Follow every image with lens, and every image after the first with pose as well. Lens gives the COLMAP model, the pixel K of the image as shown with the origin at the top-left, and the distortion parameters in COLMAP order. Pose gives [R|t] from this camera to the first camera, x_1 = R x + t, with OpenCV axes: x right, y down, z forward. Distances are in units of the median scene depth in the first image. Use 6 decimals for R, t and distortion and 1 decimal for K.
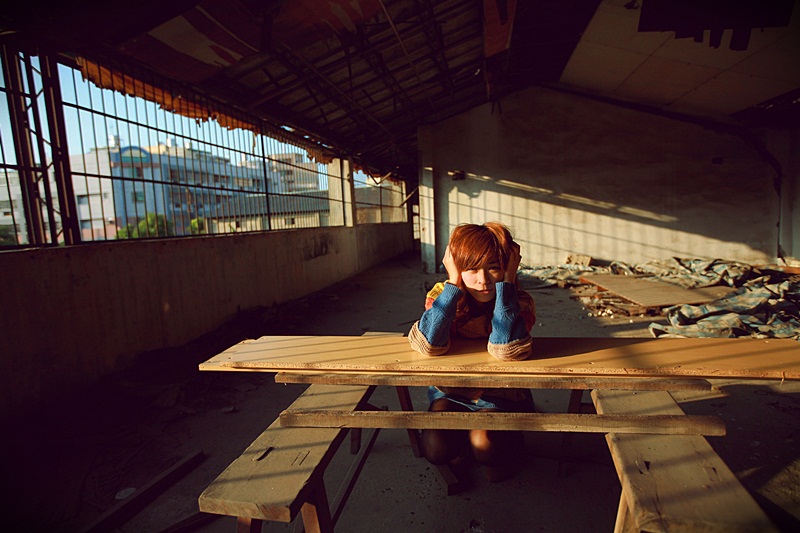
lens RADIAL K [[453.9, 0, 400.1], [0, 453.9, 269.4], [0, 0, 1]] dist [-0.058150, 0.049972]
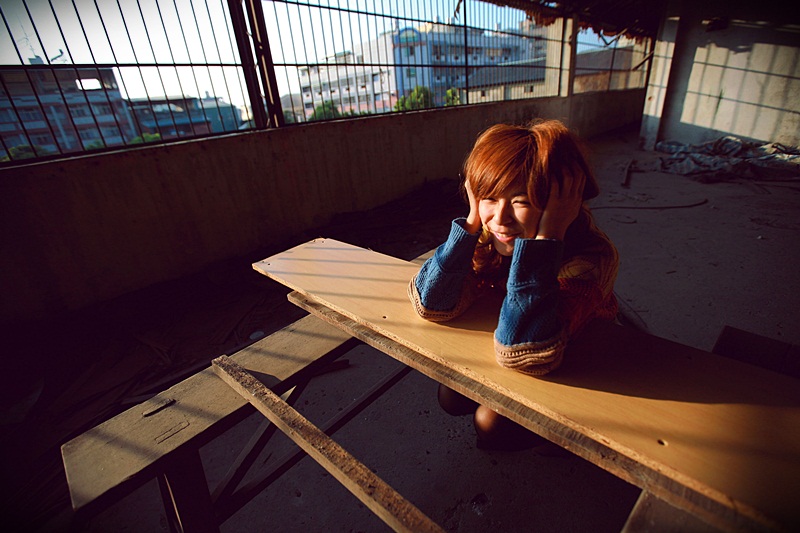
lens RADIAL K [[362.7, 0, 397.9], [0, 362.7, 268.8], [0, 0, 1]] dist [-0.045116, 0.011790]
pose [[0.841378, 0.202973, -0.500884, 0.052438], [-0.013335, 0.934310, 0.356211, -0.016636], [0.540282, -0.293029, 0.788815, 0.091821]]
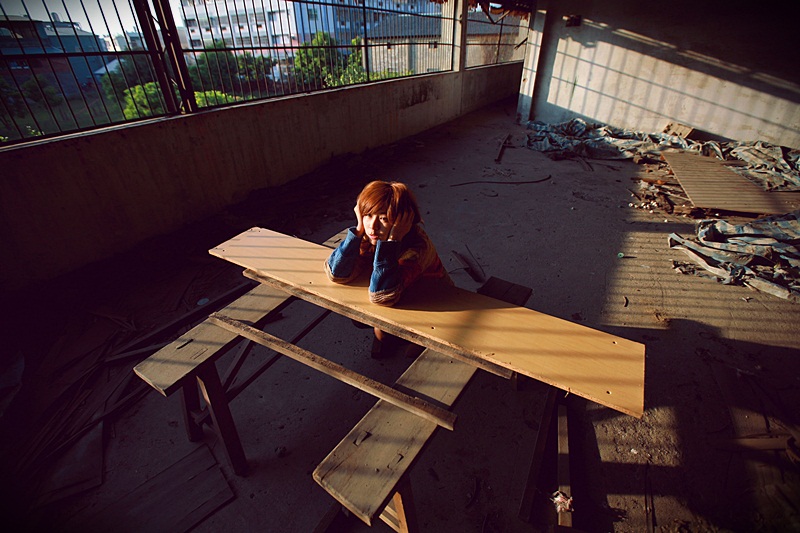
lens RADIAL K [[362.7, 0, 397.9], [0, 362.7, 268.8], [0, 0, 1]] dist [-0.045116, 0.011790]
pose [[0.941904, 0.208419, -0.263397, 0.088231], [-0.068713, 0.887178, 0.456282, -0.059592], [0.328778, -0.411675, 0.849958, 0.029415]]
